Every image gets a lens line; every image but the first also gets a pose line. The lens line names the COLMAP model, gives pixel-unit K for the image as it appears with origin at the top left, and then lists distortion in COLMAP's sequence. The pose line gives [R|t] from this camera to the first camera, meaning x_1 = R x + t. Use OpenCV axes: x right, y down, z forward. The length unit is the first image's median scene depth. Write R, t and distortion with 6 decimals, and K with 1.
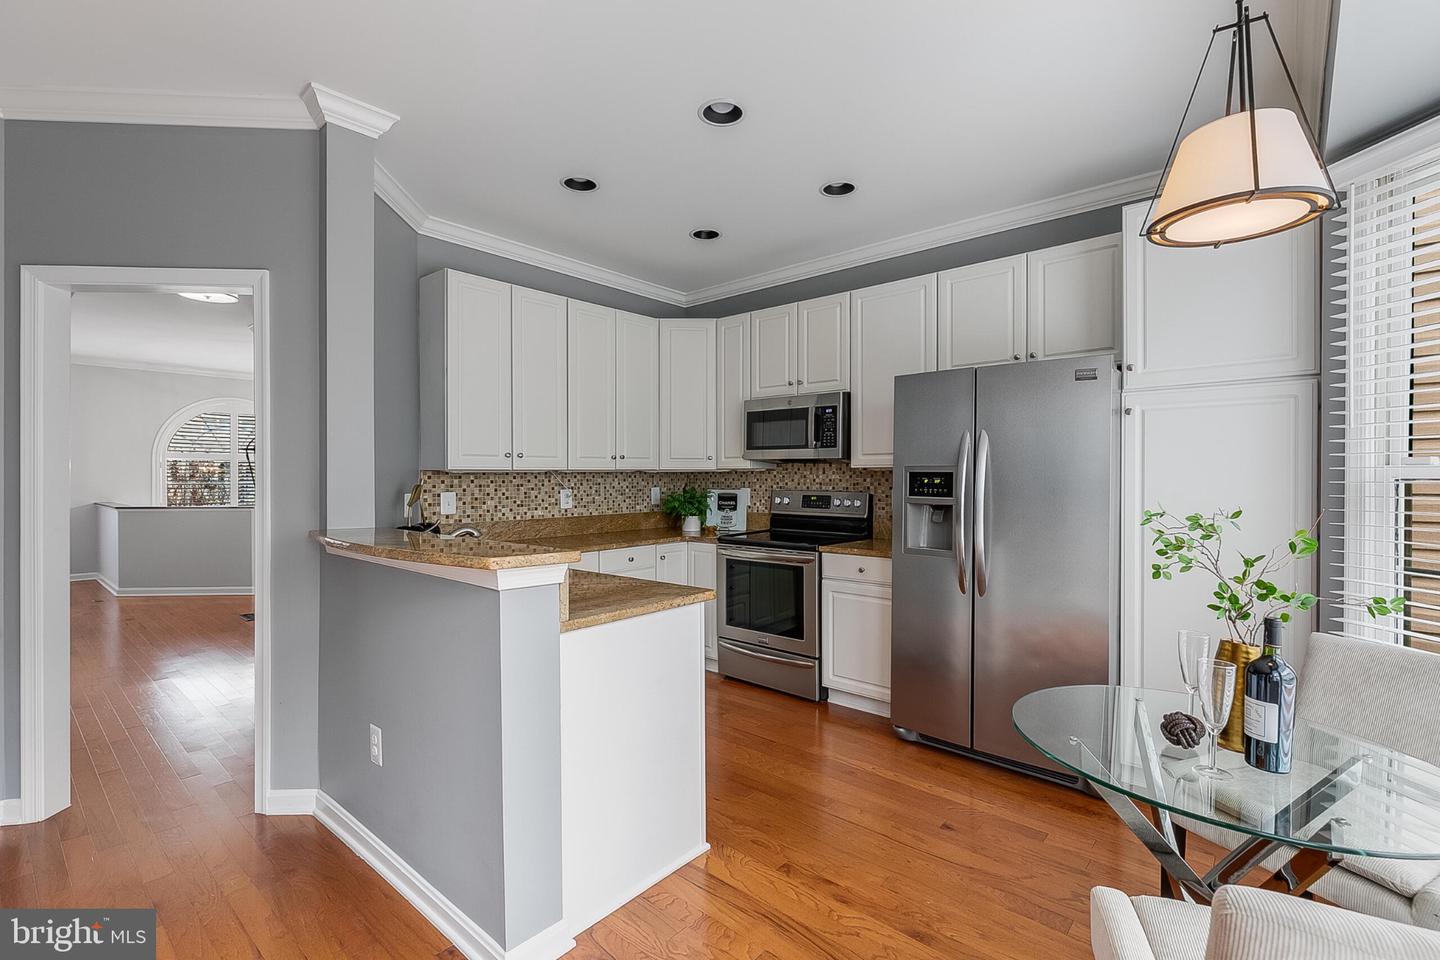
lens RADIAL K [[647.0, 0, 719.6], [0, 647.0, 479.2], [0, 0, 1]] dist [0.005847, -0.001112]
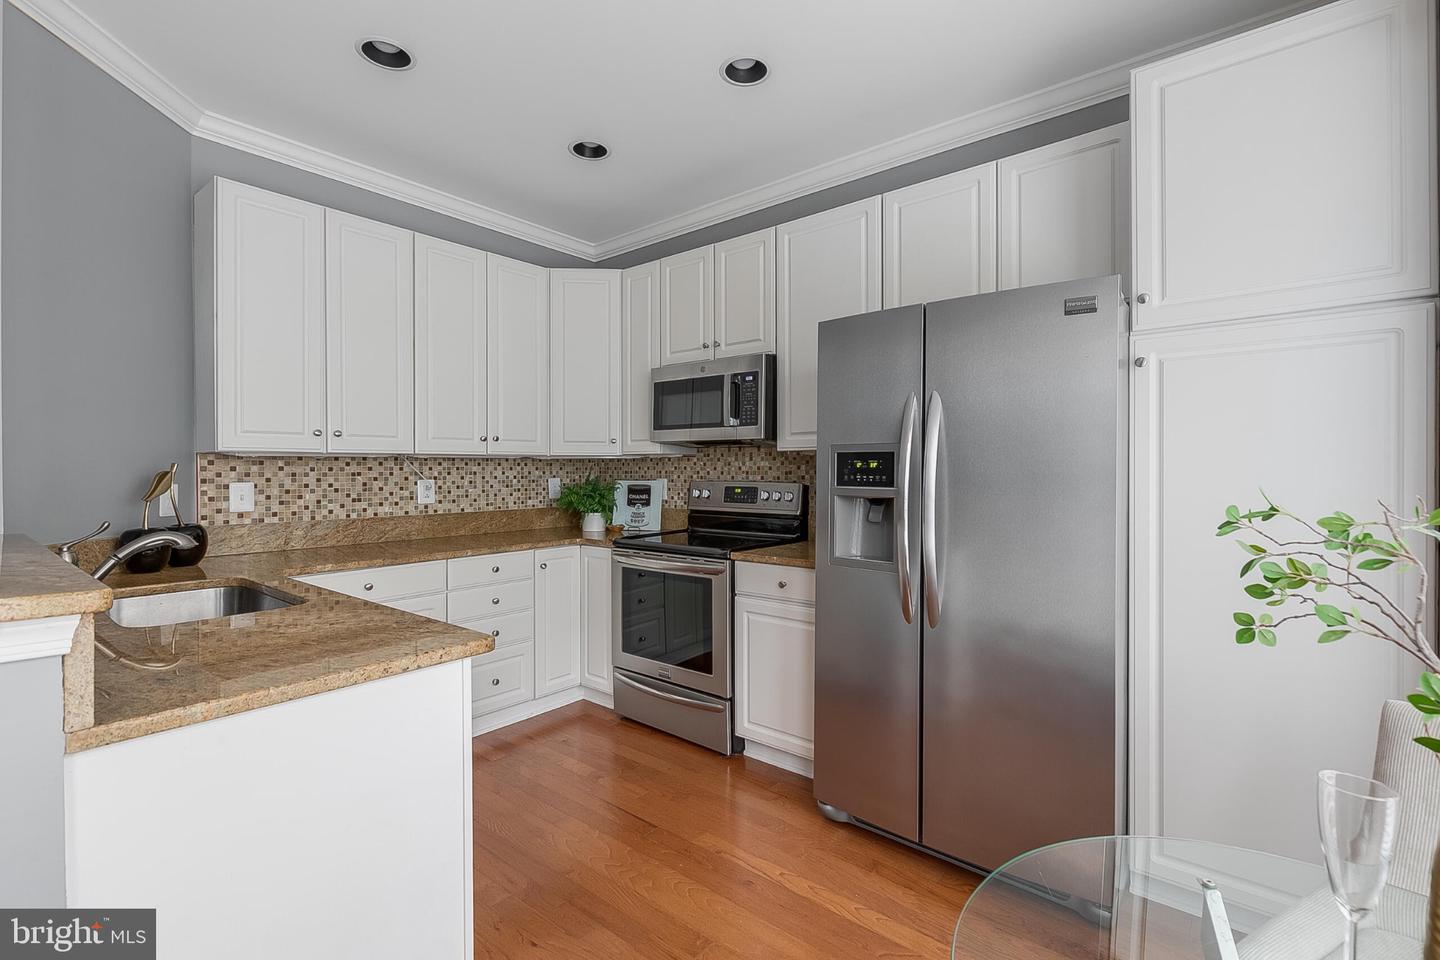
lens RADIAL K [[647.0, 0, 719.8], [0, 647.0, 470.7], [0, 0, 1]] dist [0.005847, -0.001112]
pose [[0.999537, -0.000292, 0.030424, 0.115668], [0.000460, 0.999985, -0.005493, 0.010780], [-0.030422, 0.005505, 0.999522, 0.231995]]
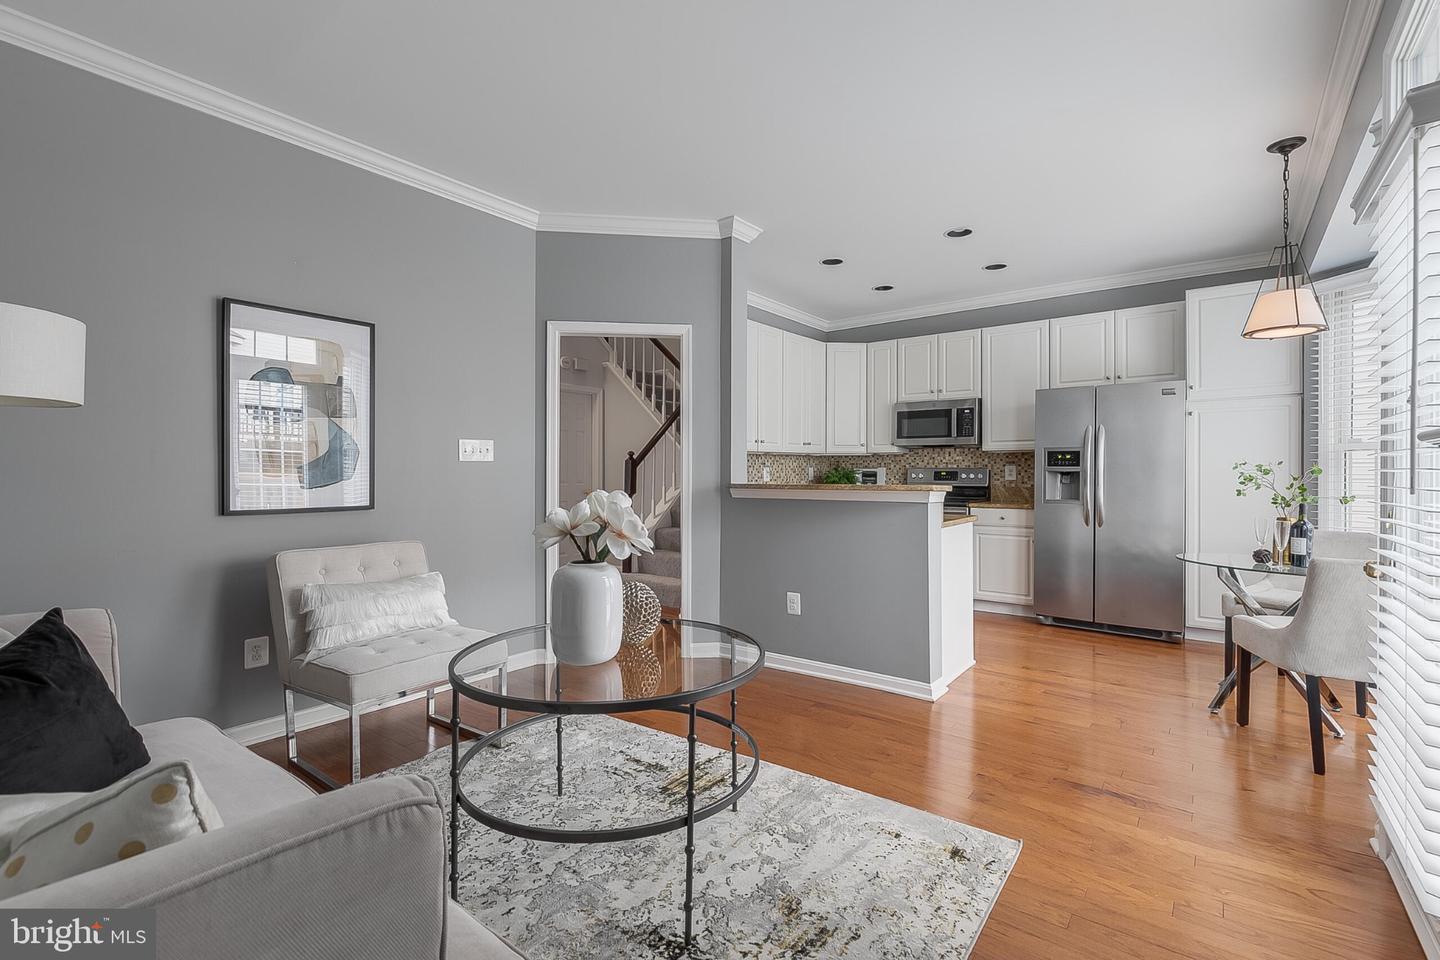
lens RADIAL K [[647.0, 0, 725.0], [0, 647.0, 472.5], [0, 0, 1]] dist [0.005847, -0.001112]
pose [[0.997850, -0.000809, 0.065538, -0.488738], [0.001077, 0.999991, -0.004050, 0.038205], [-0.065534, 0.004112, 0.997842, -0.425484]]
